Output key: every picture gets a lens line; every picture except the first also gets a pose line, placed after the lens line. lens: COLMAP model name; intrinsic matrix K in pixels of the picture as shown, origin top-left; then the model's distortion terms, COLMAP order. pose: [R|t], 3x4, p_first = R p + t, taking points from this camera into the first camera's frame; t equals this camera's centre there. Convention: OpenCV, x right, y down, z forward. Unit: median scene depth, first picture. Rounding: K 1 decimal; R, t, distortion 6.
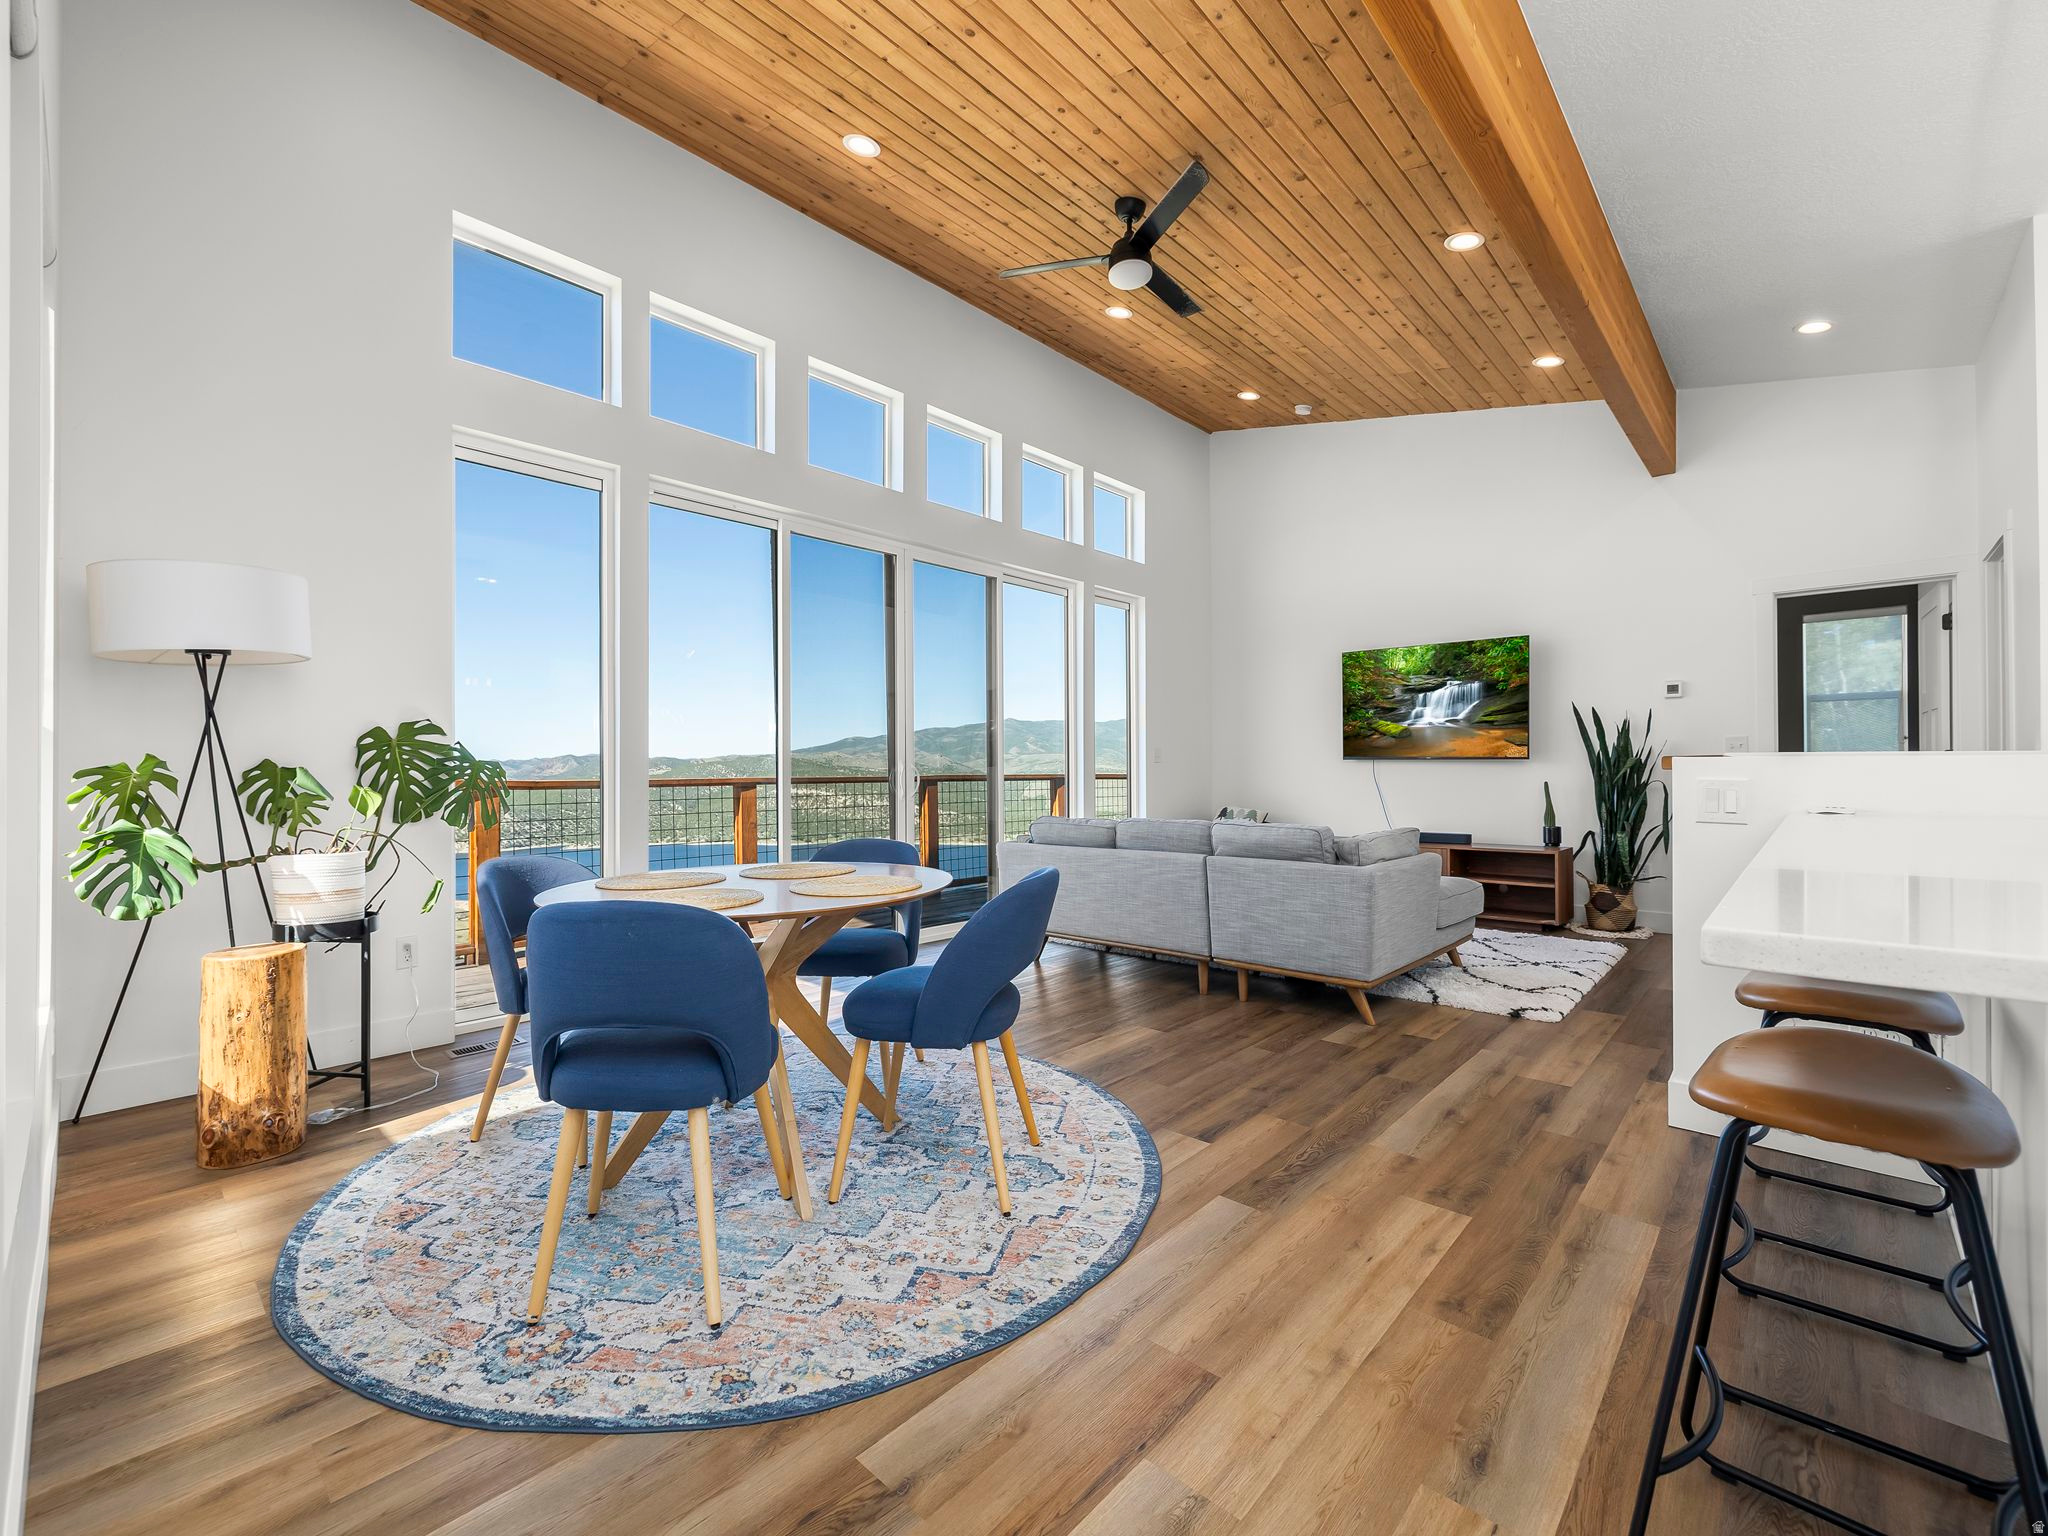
lens RADIAL K [[868.6, 0, 1013.5], [0, 868.6, 766.7], [0, 0, 1]] dist [0.000810, 0.000222]
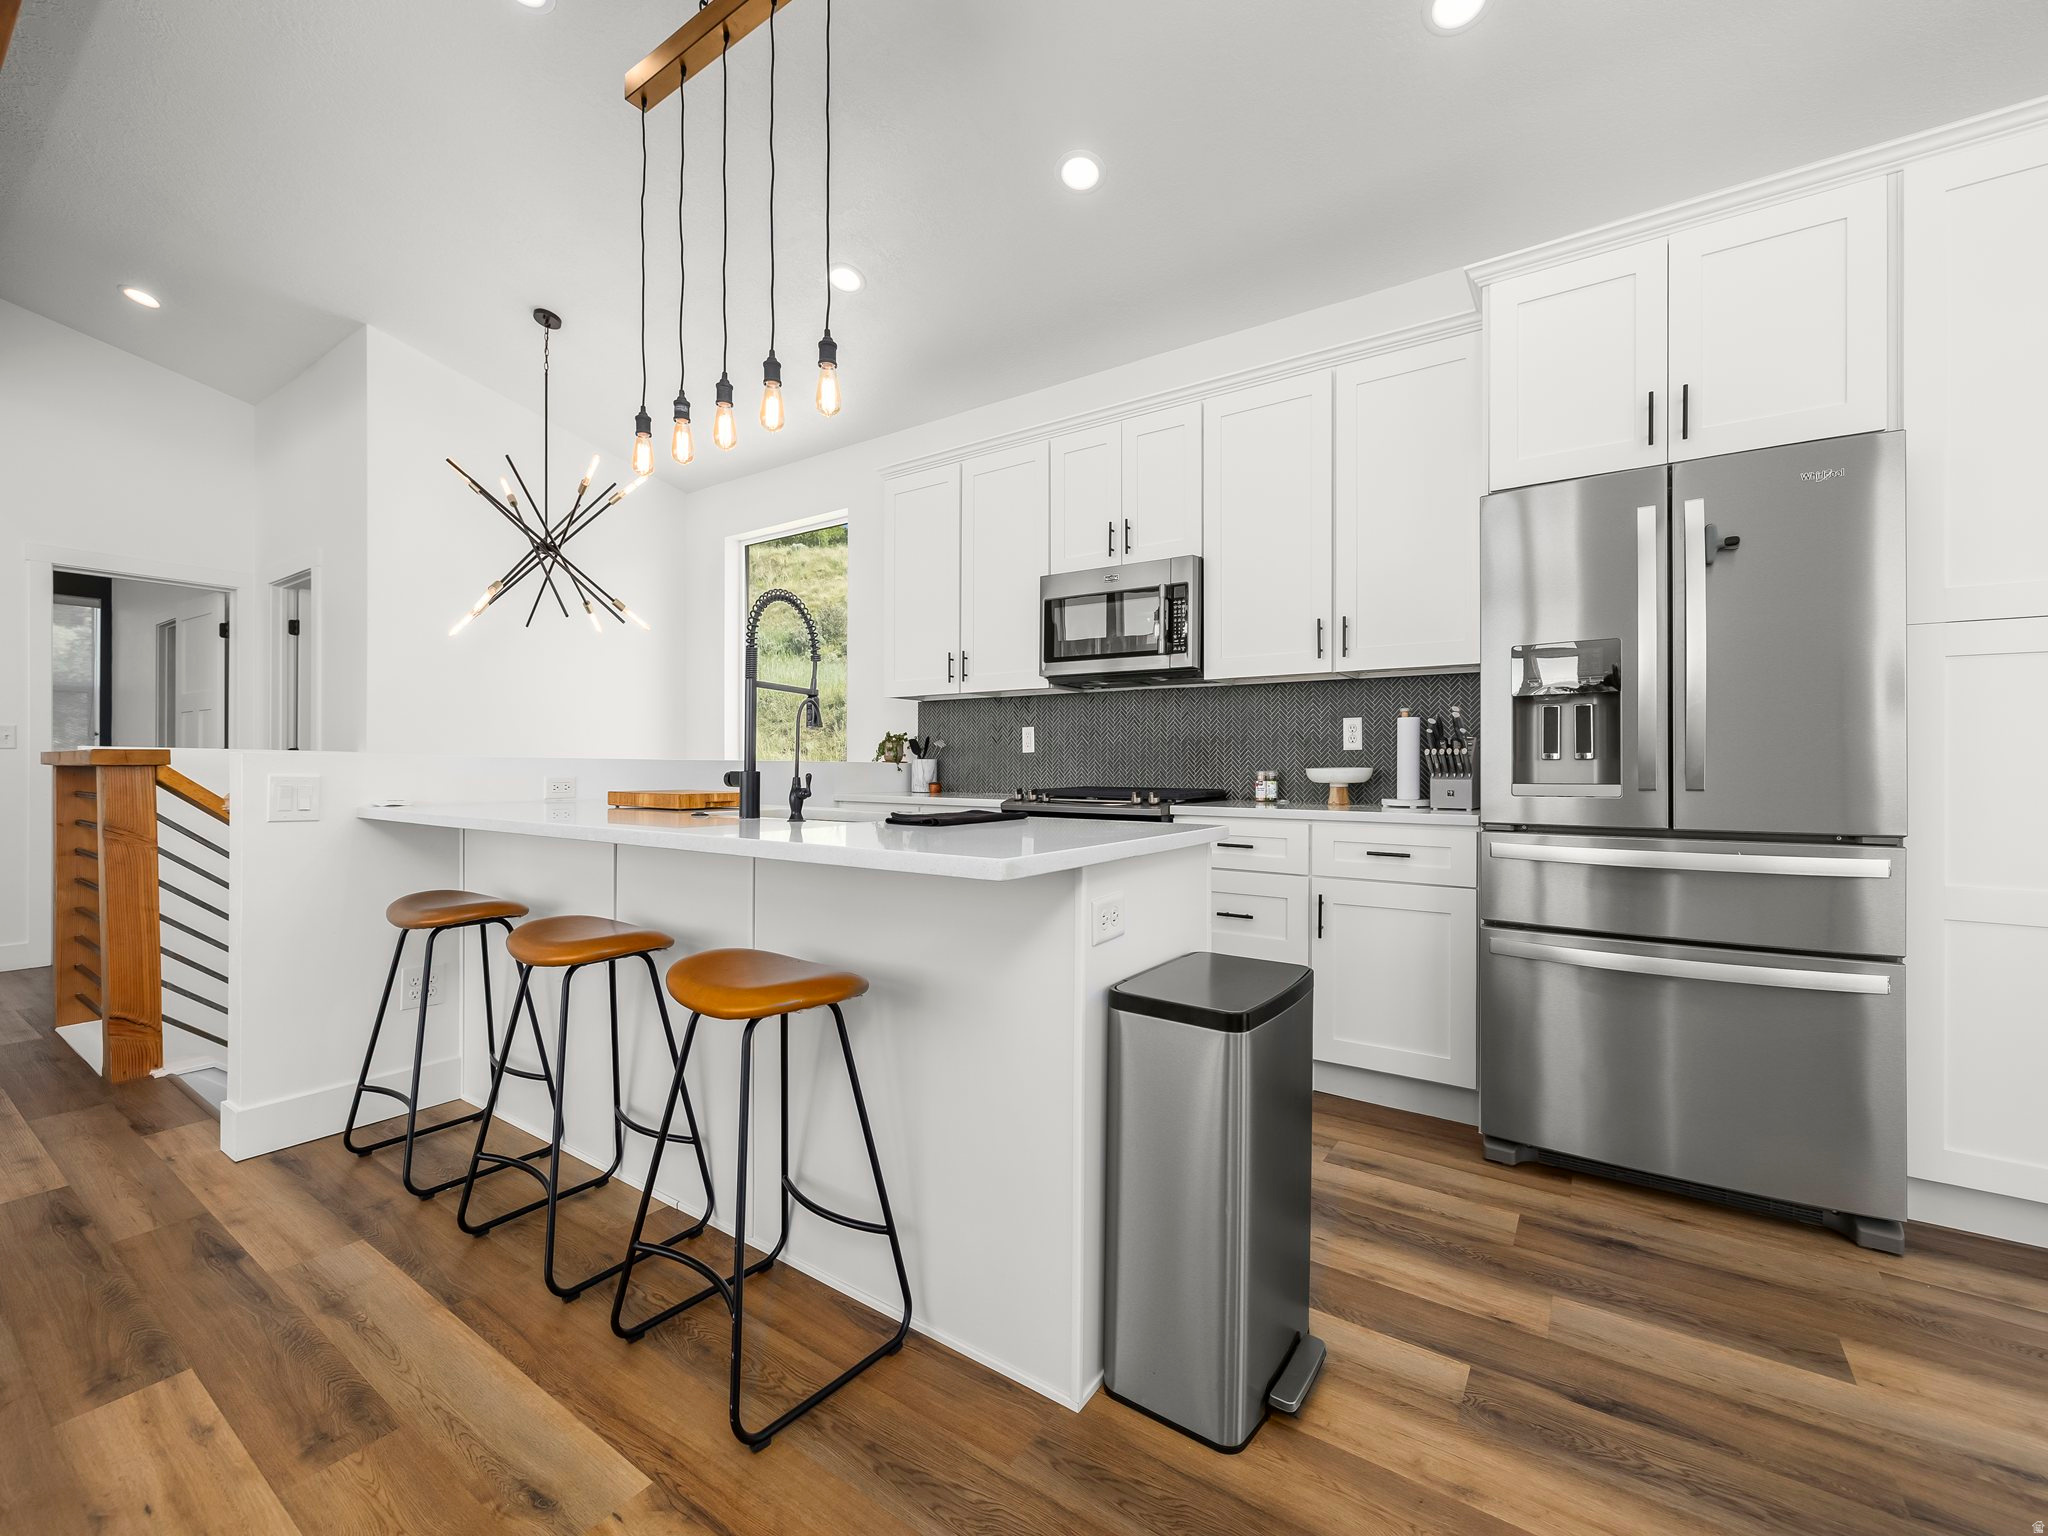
lens RADIAL K [[854.6, 0, 1024.0], [0, 854.6, 768.0], [0, 0, 1]] dist [0.000586, -0.000424]
pose [[-0.150422, 0.004836, 0.988610, -0.098753], [-0.009568, 0.999934, -0.006347, 0.001458], [-0.988576, -0.010414, -0.150366, 0.134921]]
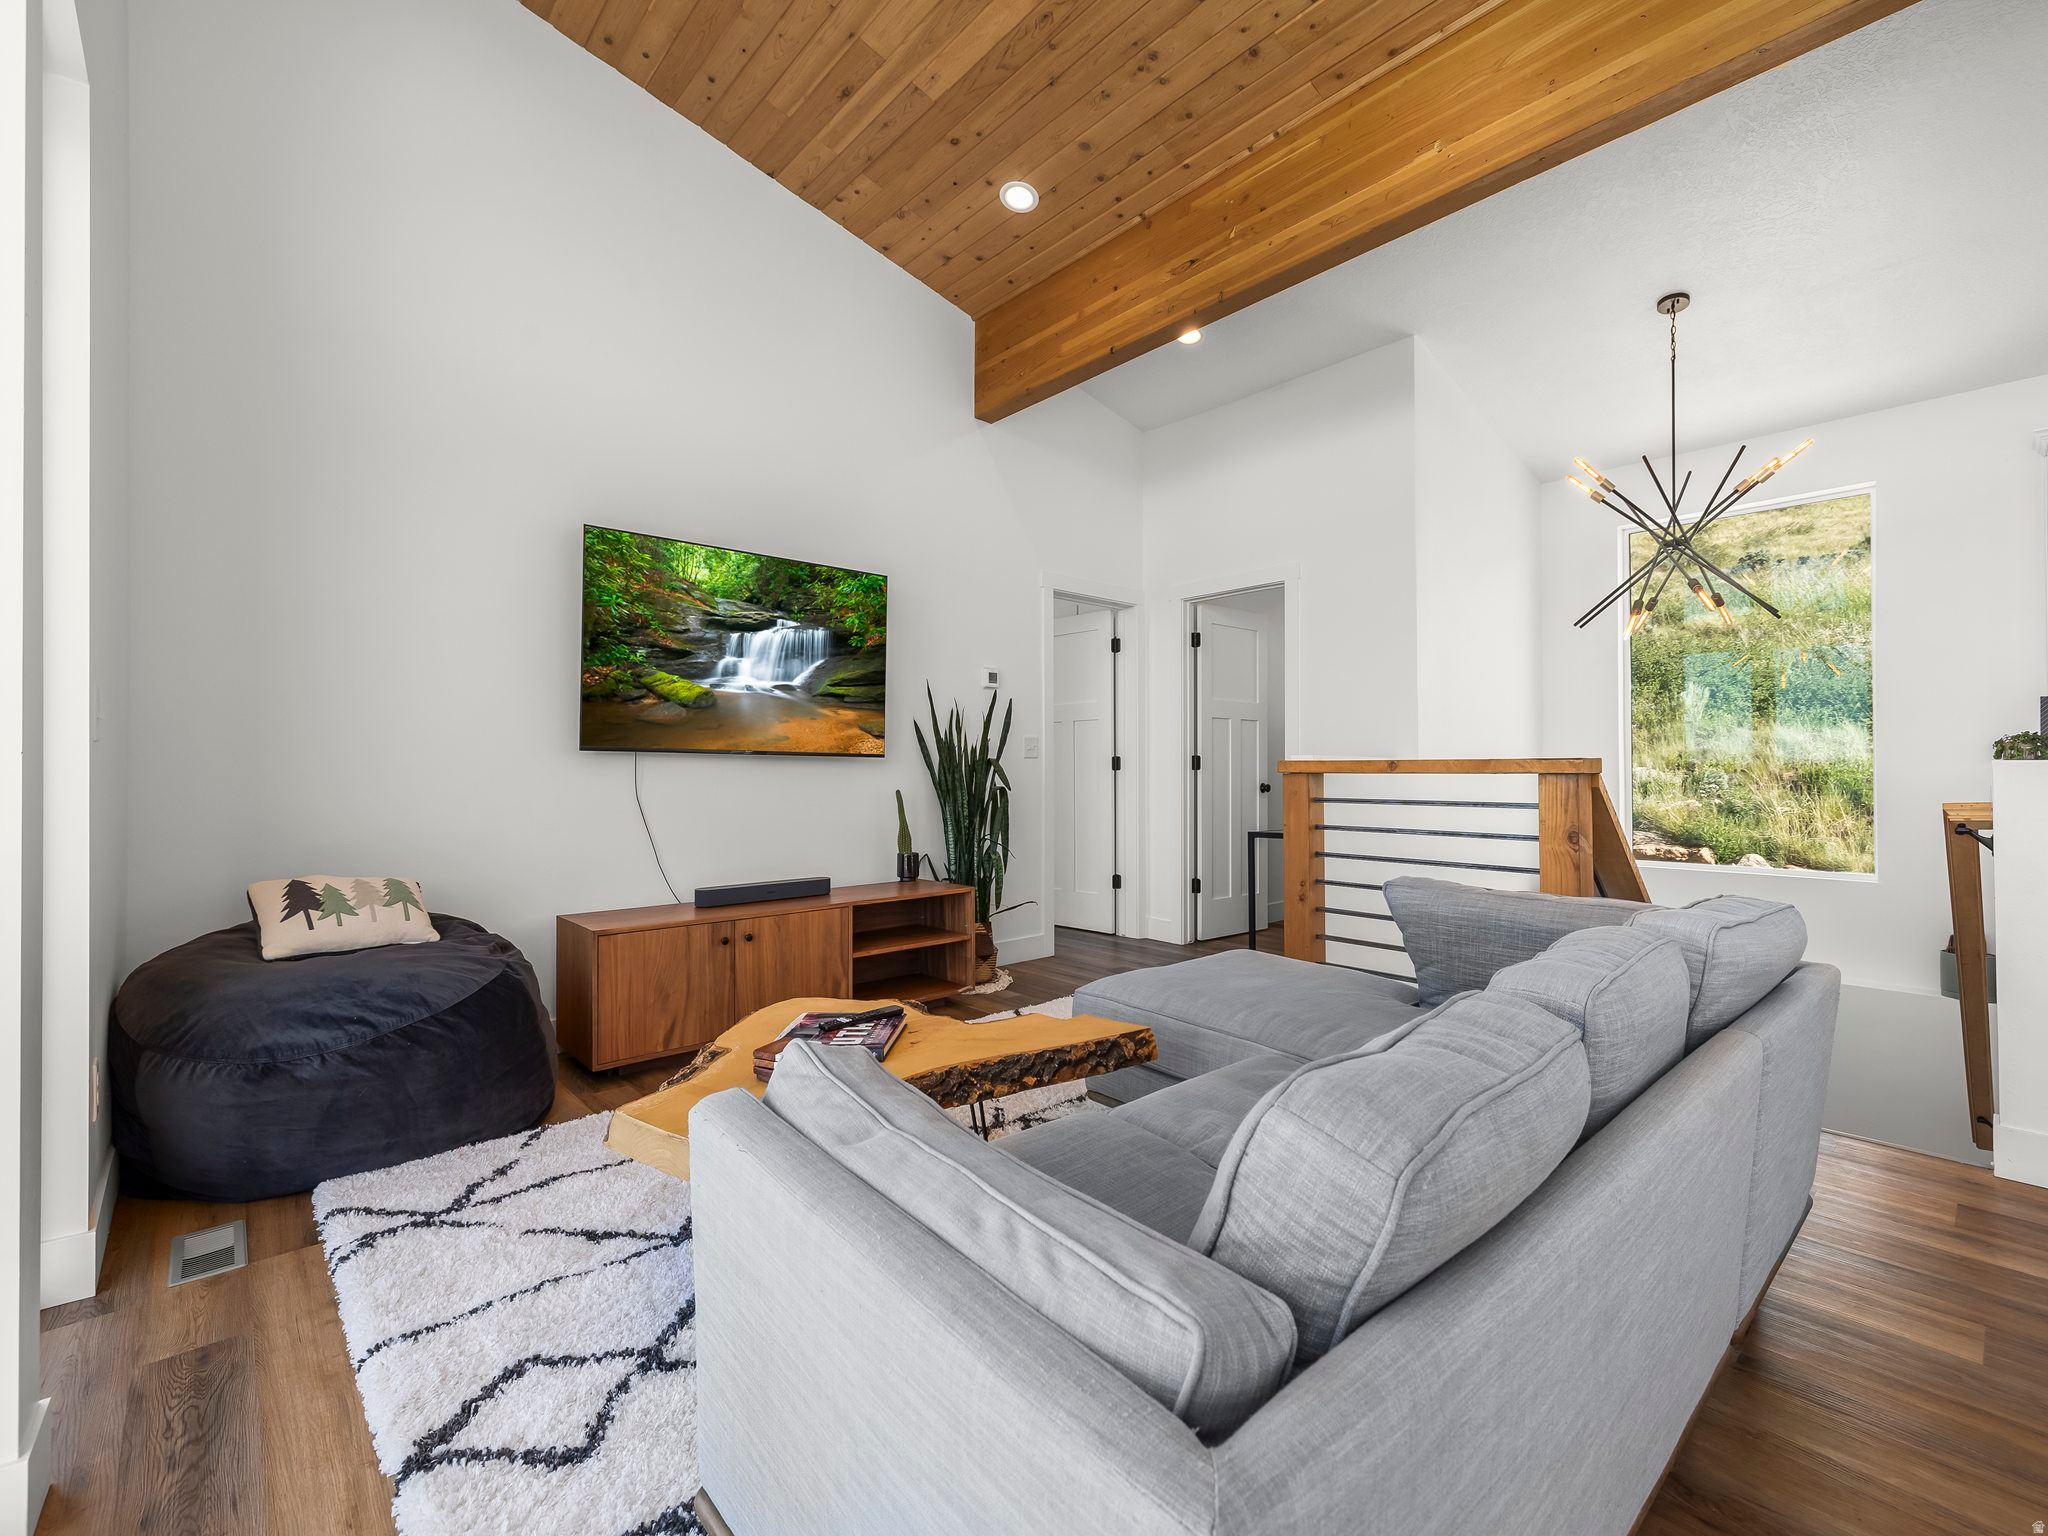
lens RADIAL K [[874.4, 0, 1024.7], [0, 874.4, 756.2], [0, 0, 1]] dist [0.000993, 0.000205]
pose [[0.104080, 0.023805, 0.994284, -0.072144], [-0.009297, 0.999693, -0.022961, 0.006727], [-0.994525, -0.006854, 0.104270, 0.773934]]
